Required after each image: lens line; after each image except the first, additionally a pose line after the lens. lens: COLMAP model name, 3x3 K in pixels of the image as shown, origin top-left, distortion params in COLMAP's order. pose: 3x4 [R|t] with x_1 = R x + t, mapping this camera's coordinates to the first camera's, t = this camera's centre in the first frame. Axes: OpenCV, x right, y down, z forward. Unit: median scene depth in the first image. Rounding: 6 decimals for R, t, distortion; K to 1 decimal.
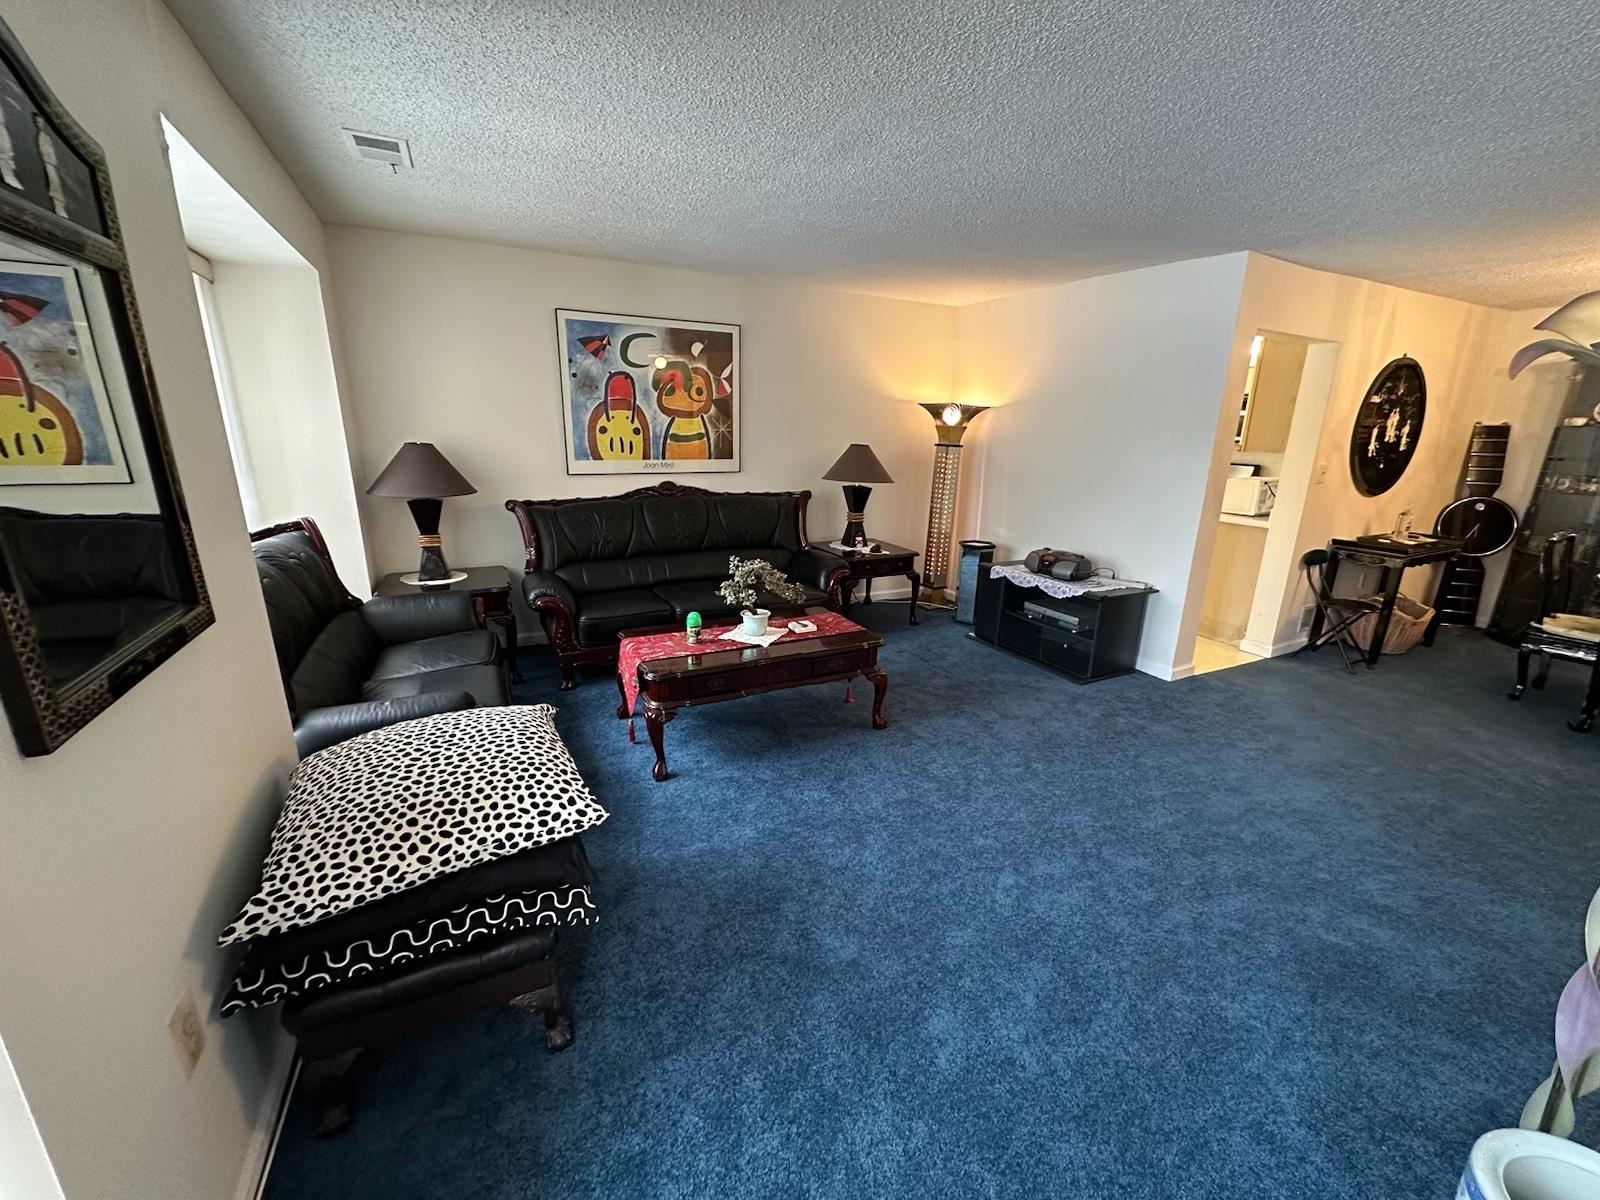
lens RADIAL K [[635.1, 0, 800.0], [0, 635.1, 600.0], [0, 0, 1]] dist [-0.002204, -0.000646]
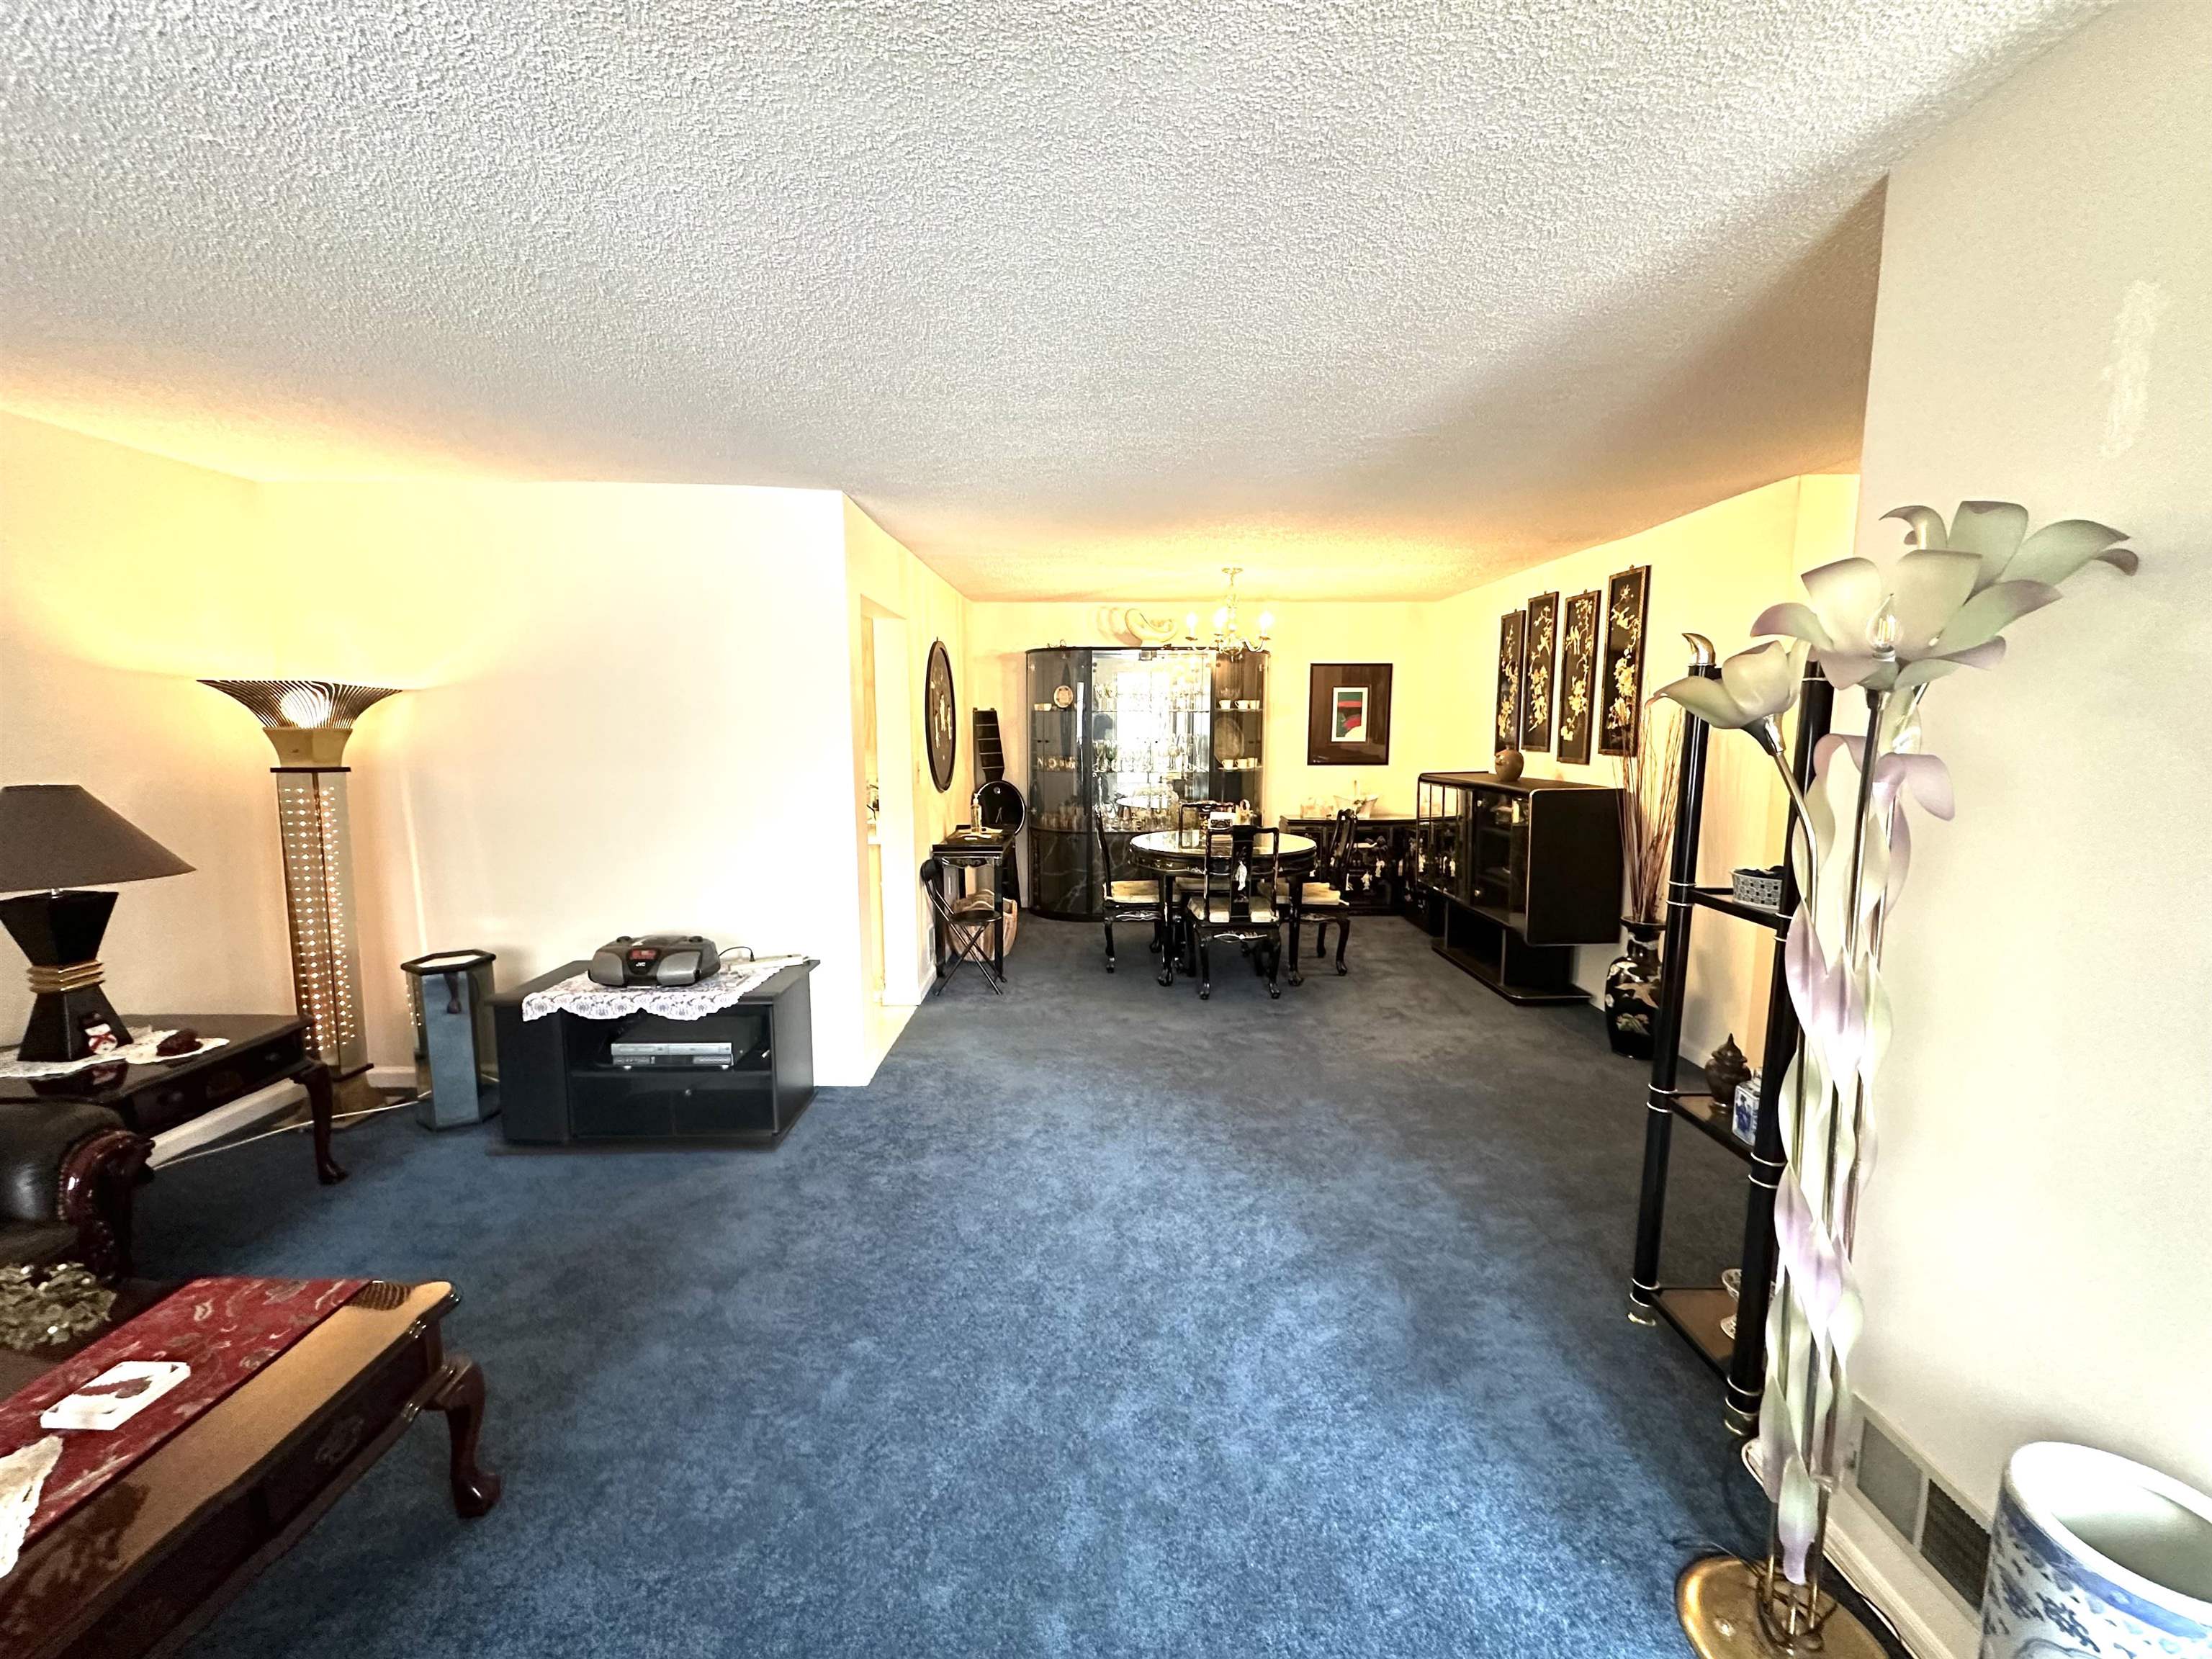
lens RADIAL K [[878.1, 0, 1106.0], [0, 878.1, 829.5], [0, 0, 1]] dist [-0.002204, -0.000646]
pose [[0.457396, -0.131614, 0.879469, -0.081984], [0.250157, 0.968092, 0.014774, -0.079047], [-0.853352, 0.213248, 0.475726, 0.252466]]
